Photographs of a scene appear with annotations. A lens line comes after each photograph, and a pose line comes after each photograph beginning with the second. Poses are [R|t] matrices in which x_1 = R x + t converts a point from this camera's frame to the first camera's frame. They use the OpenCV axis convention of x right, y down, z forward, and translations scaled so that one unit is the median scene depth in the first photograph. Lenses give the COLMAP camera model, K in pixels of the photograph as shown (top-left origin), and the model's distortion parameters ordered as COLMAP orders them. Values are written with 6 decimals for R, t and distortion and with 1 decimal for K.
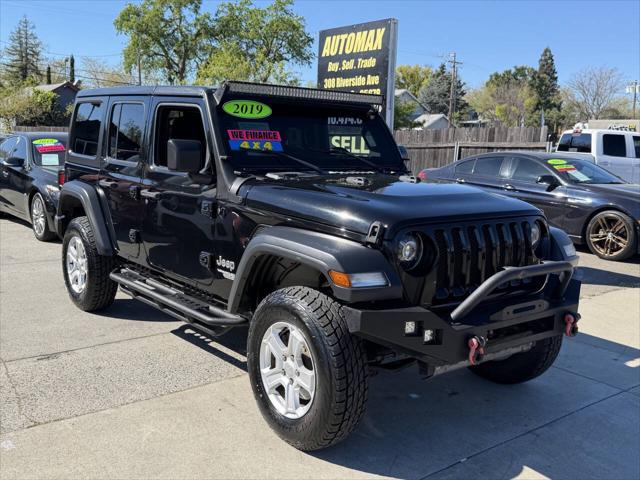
lens RADIAL K [[664.4, 0, 322.9], [0, 664.4, 238.4], [0, 0, 1]] dist [0.038366, 0.000000]
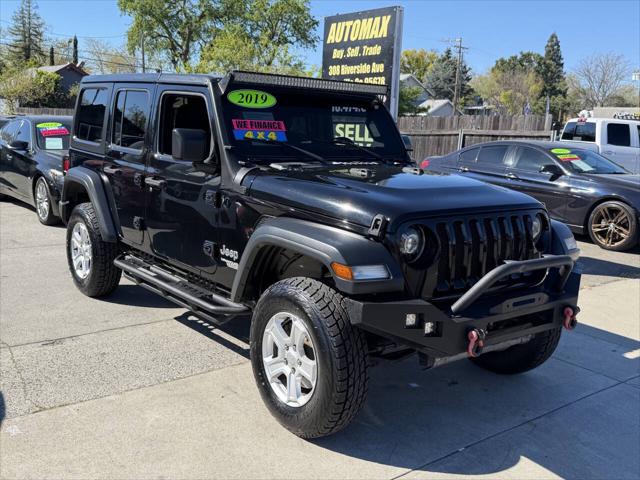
lens RADIAL K [[664.4, 0, 325.8], [0, 664.4, 238.7], [0, 0, 1]] dist [0.038366, 0.000000]
pose [[0.999938, 0.011134, 0.000371, -0.000250], [-0.011140, 0.999659, 0.023615, -0.008023], [-0.000108, -0.023618, 0.999721, -0.007054]]
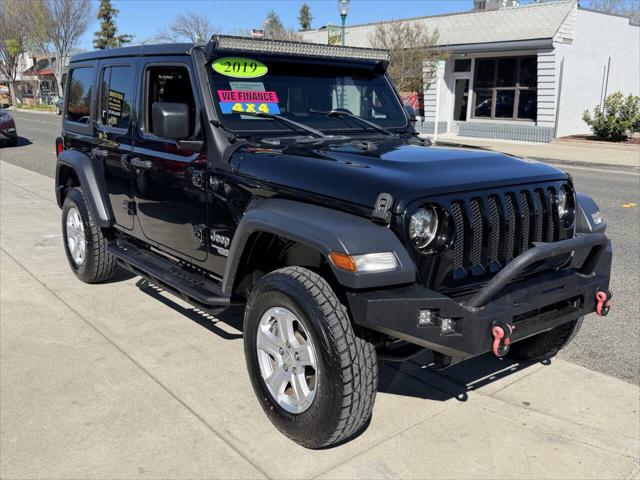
lens RADIAL K [[608.1, 0, 320.8], [0, 608.1, 246.9], [0, 0, 1]] dist [0.010451, 0.000000]
pose [[0.999705, -0.016740, -0.017616, 0.007207], [0.018132, 0.996462, 0.082063, -0.015587], [0.016180, -0.082359, 0.996471, 0.145898]]
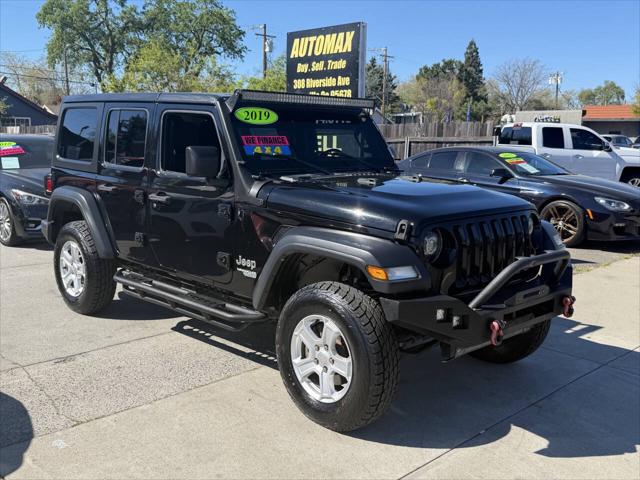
lens RADIAL K [[664.4, 0, 323.8], [0, 664.4, 238.7], [0, 0, 1]] dist [0.038366, 0.000000]
pose [[0.994664, -0.031323, 0.098300, -0.112520], [0.030359, 0.999475, 0.011283, -0.007642], [-0.098602, -0.008238, 0.995093, -0.058008]]
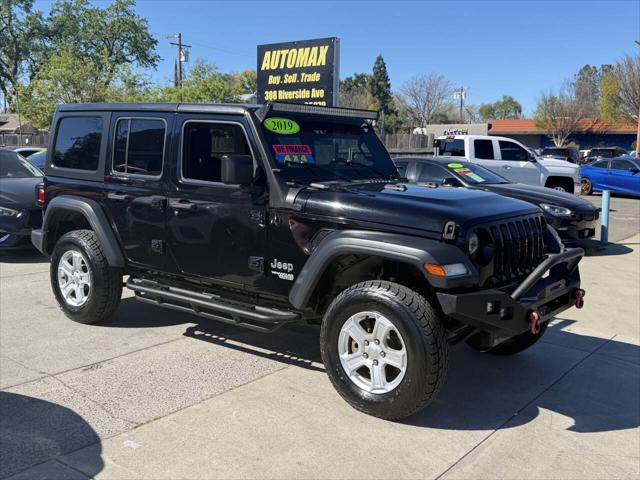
lens RADIAL K [[664.4, 0, 323.5], [0, 664.4, 237.8], [0, 0, 1]] dist [0.038366, 0.000000]
pose [[0.972723, -0.044125, 0.227734, -0.294277], [0.045720, 0.998953, -0.001732, -0.003183], [-0.227419, 0.012097, 0.973722, -0.084207]]
